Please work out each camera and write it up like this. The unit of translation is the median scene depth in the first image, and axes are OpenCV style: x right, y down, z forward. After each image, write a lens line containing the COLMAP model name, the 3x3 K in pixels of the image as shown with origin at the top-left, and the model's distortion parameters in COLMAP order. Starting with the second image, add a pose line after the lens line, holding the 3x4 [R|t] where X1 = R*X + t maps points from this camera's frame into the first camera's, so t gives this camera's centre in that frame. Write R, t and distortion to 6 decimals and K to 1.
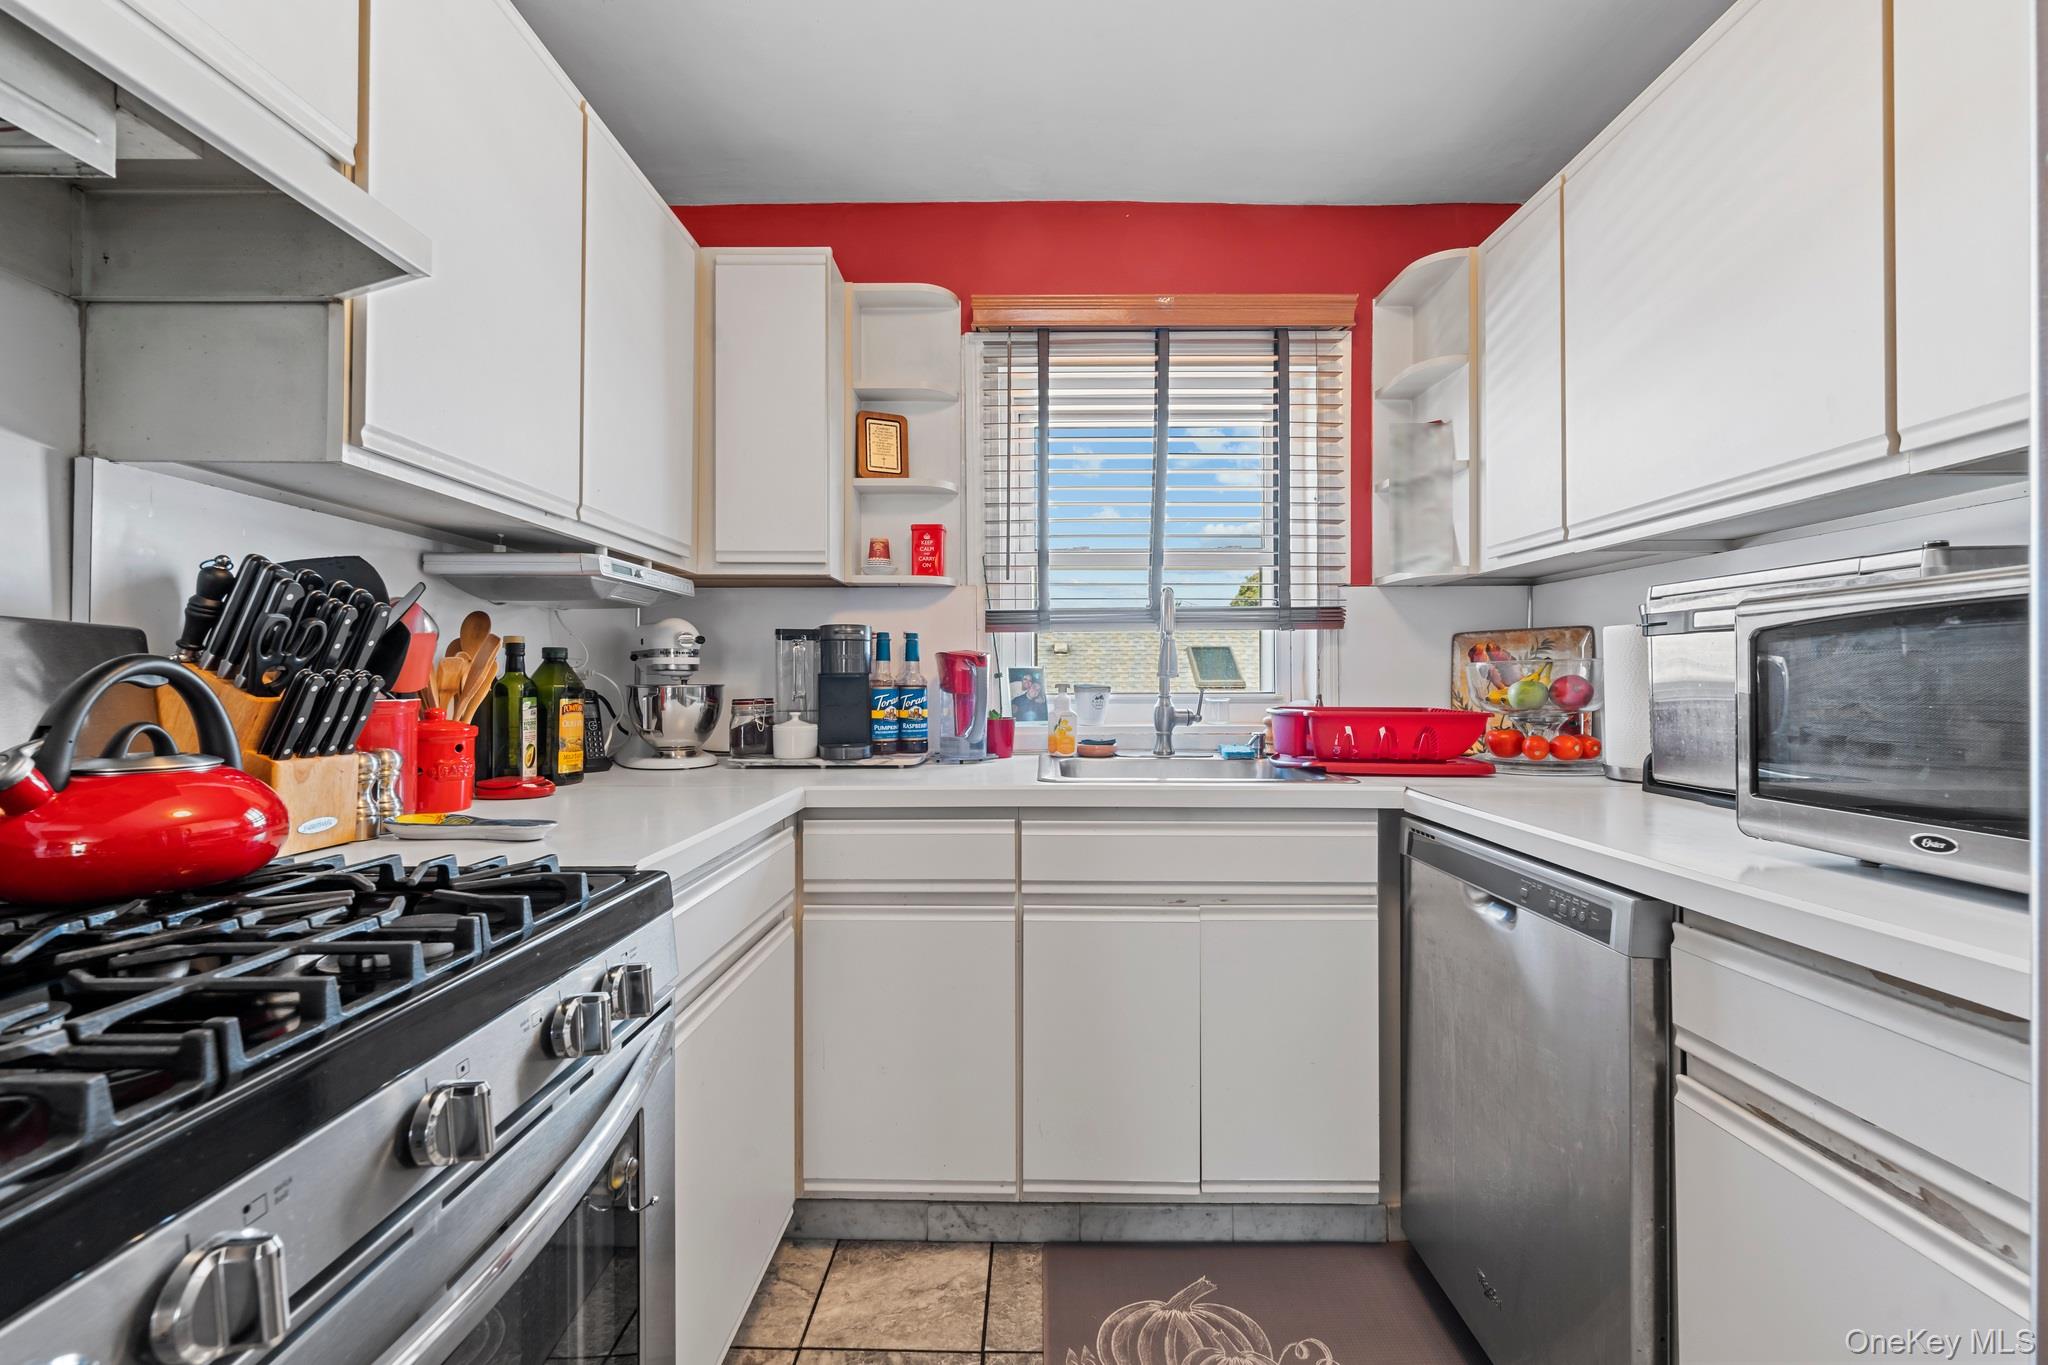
lens RADIAL K [[837.9, 0, 1023.8], [0, 837.9, 684.1], [0, 0, 1]] dist [-0.000973, -0.000254]
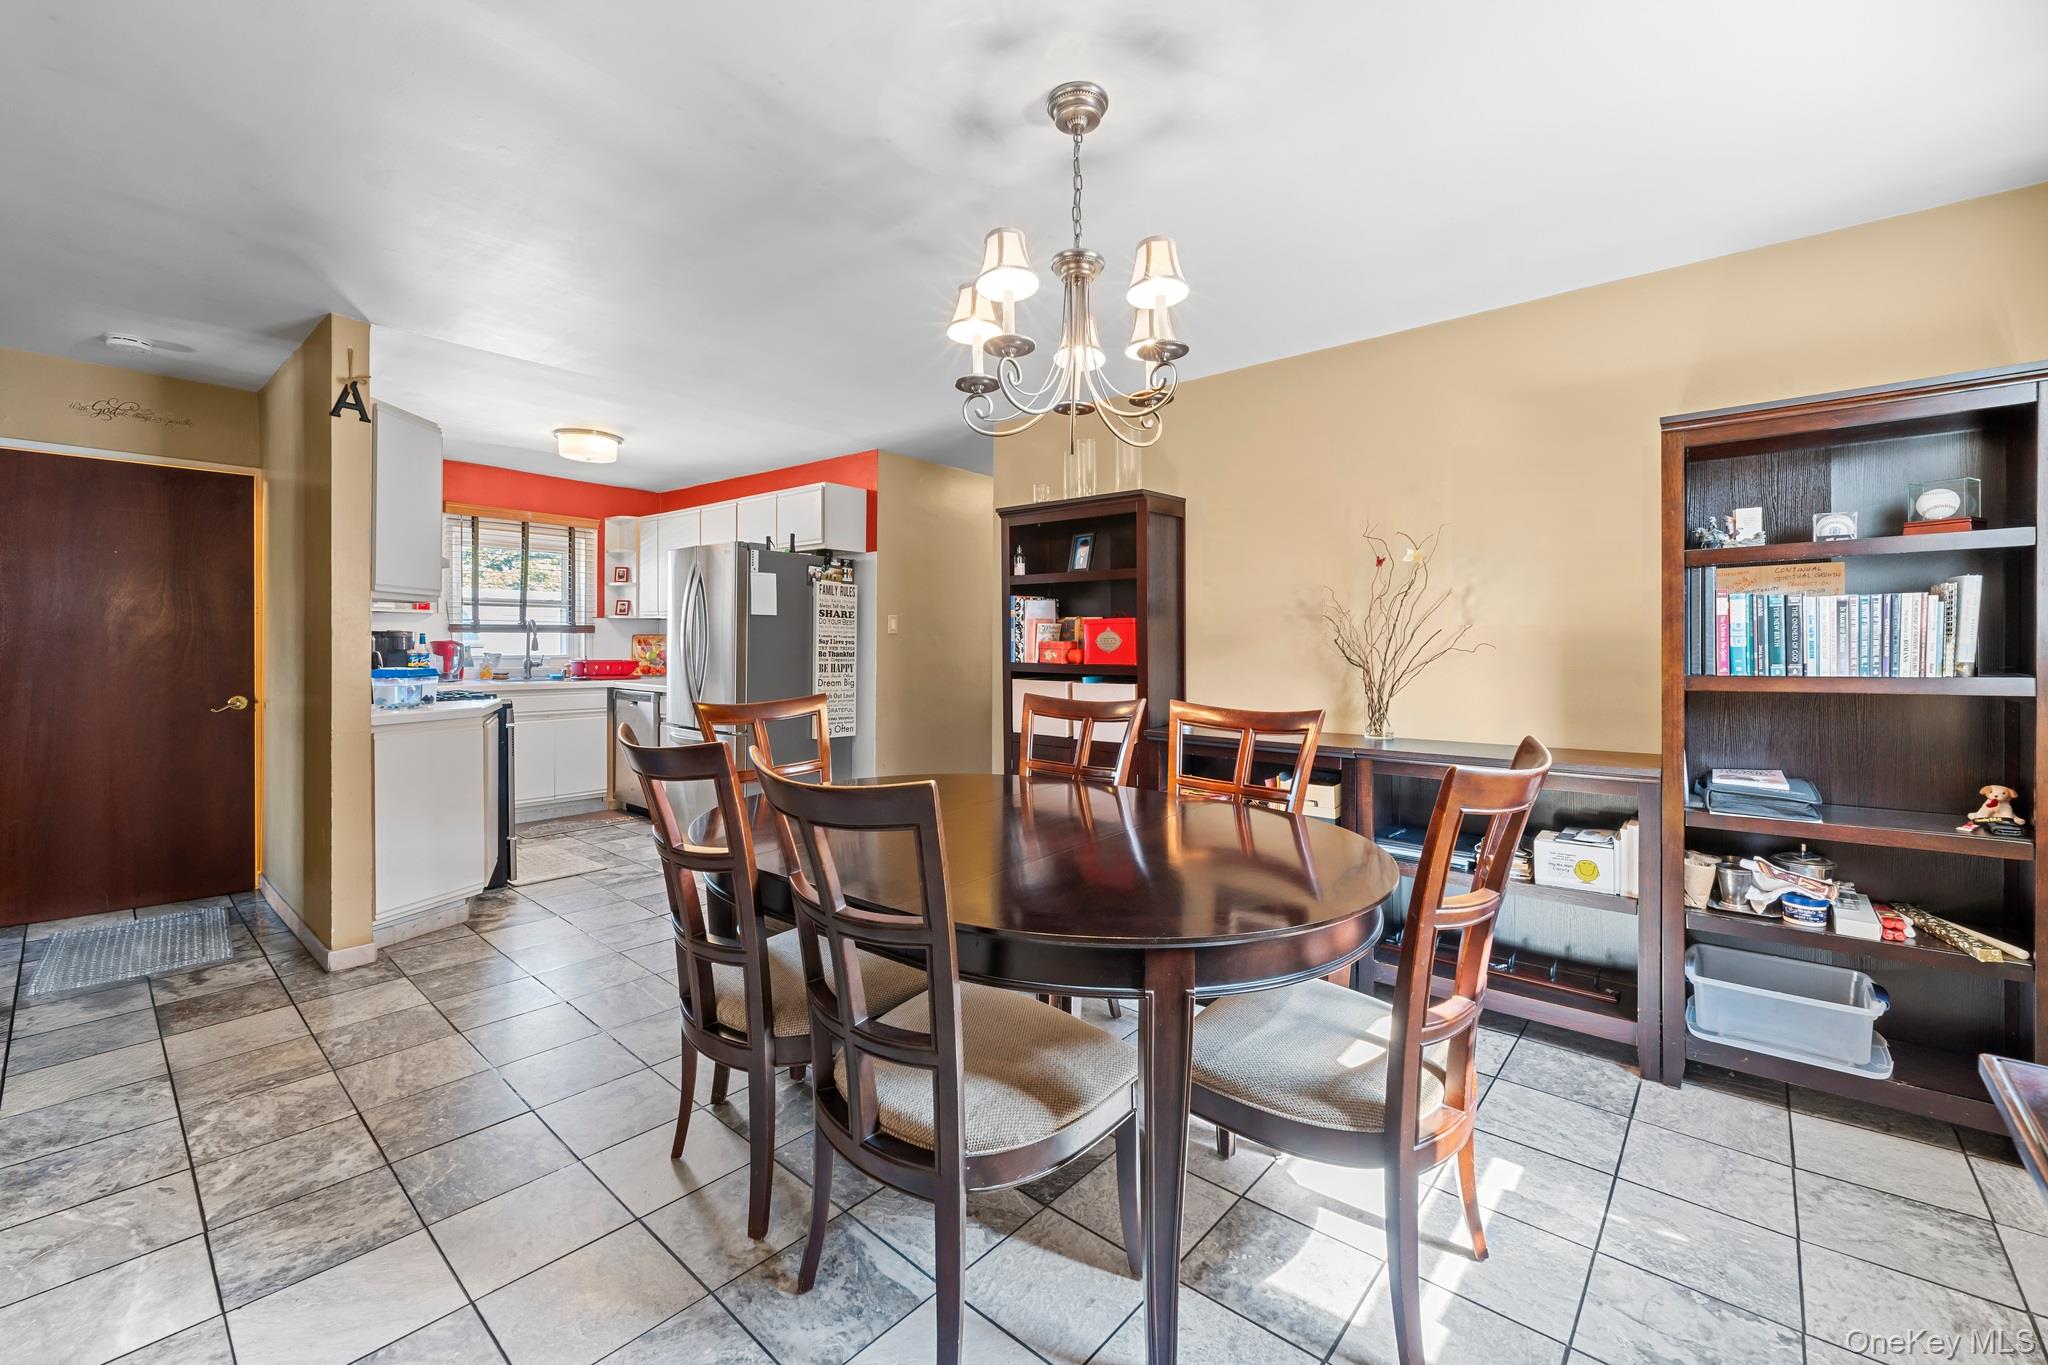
lens RADIAL K [[837.9, 0, 1021.3], [0, 837.9, 650.2], [0, 0, 1]] dist [-0.000973, -0.000254]
pose [[0.651549, -0.001302, 0.758605, -0.877396], [-0.004384, 0.999975, 0.005482, -0.030490], [-0.758594, -0.006897, 0.651528, -2.060890]]
